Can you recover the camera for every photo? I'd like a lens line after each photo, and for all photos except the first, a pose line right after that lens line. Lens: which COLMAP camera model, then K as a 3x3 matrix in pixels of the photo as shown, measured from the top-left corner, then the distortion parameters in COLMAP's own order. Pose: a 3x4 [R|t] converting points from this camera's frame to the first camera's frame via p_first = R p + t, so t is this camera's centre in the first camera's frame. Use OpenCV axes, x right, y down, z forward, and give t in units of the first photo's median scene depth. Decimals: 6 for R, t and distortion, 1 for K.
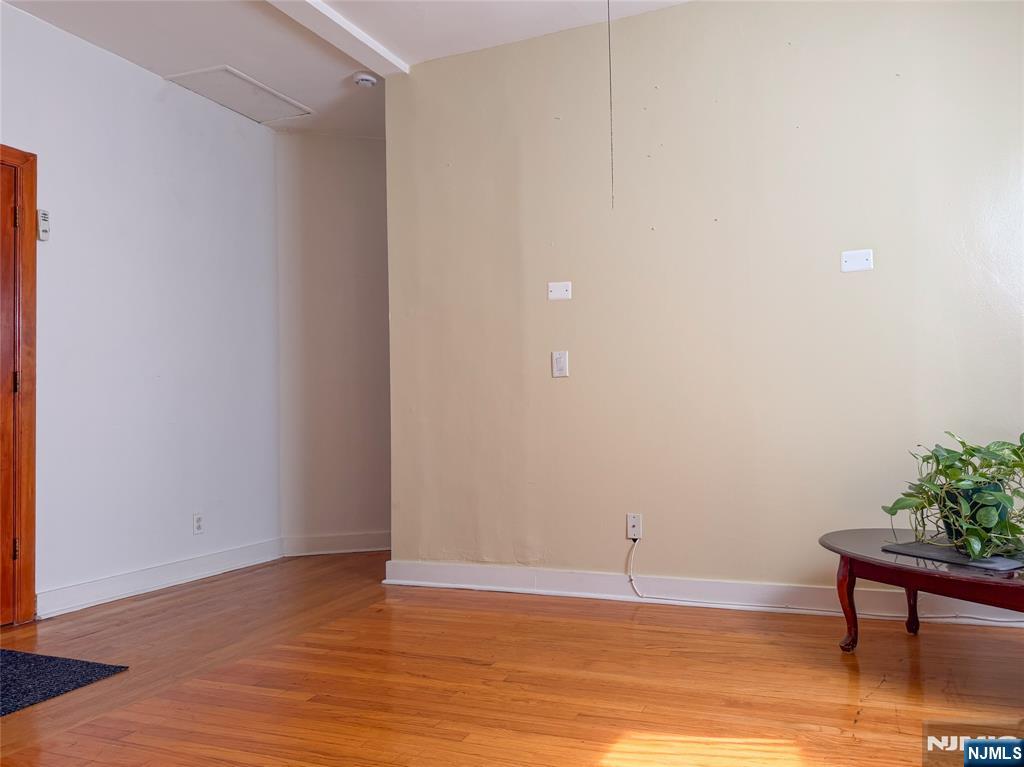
lens RADIAL K [[705.1, 0, 512.0], [0, 705.1, 383.5], [0, 0, 1]] dist [0.061816, -0.088885]
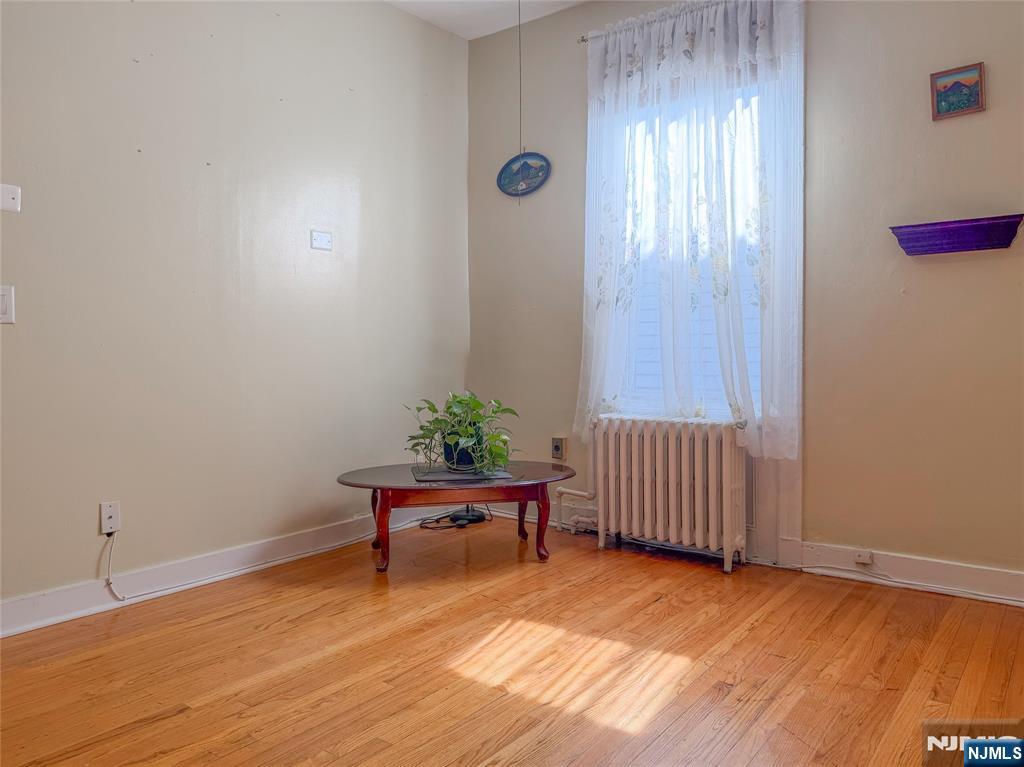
lens RADIAL K [[754.2, 0, 512.0], [0, 754.2, 383.5], [0, 0, 1]] dist [0.051911, -0.134116]
pose [[0.306992, -0.024950, 0.951385, -0.660416], [-0.028970, 0.998948, 0.035545, 0.012053], [-0.951271, -0.038473, 0.305947, 0.425973]]
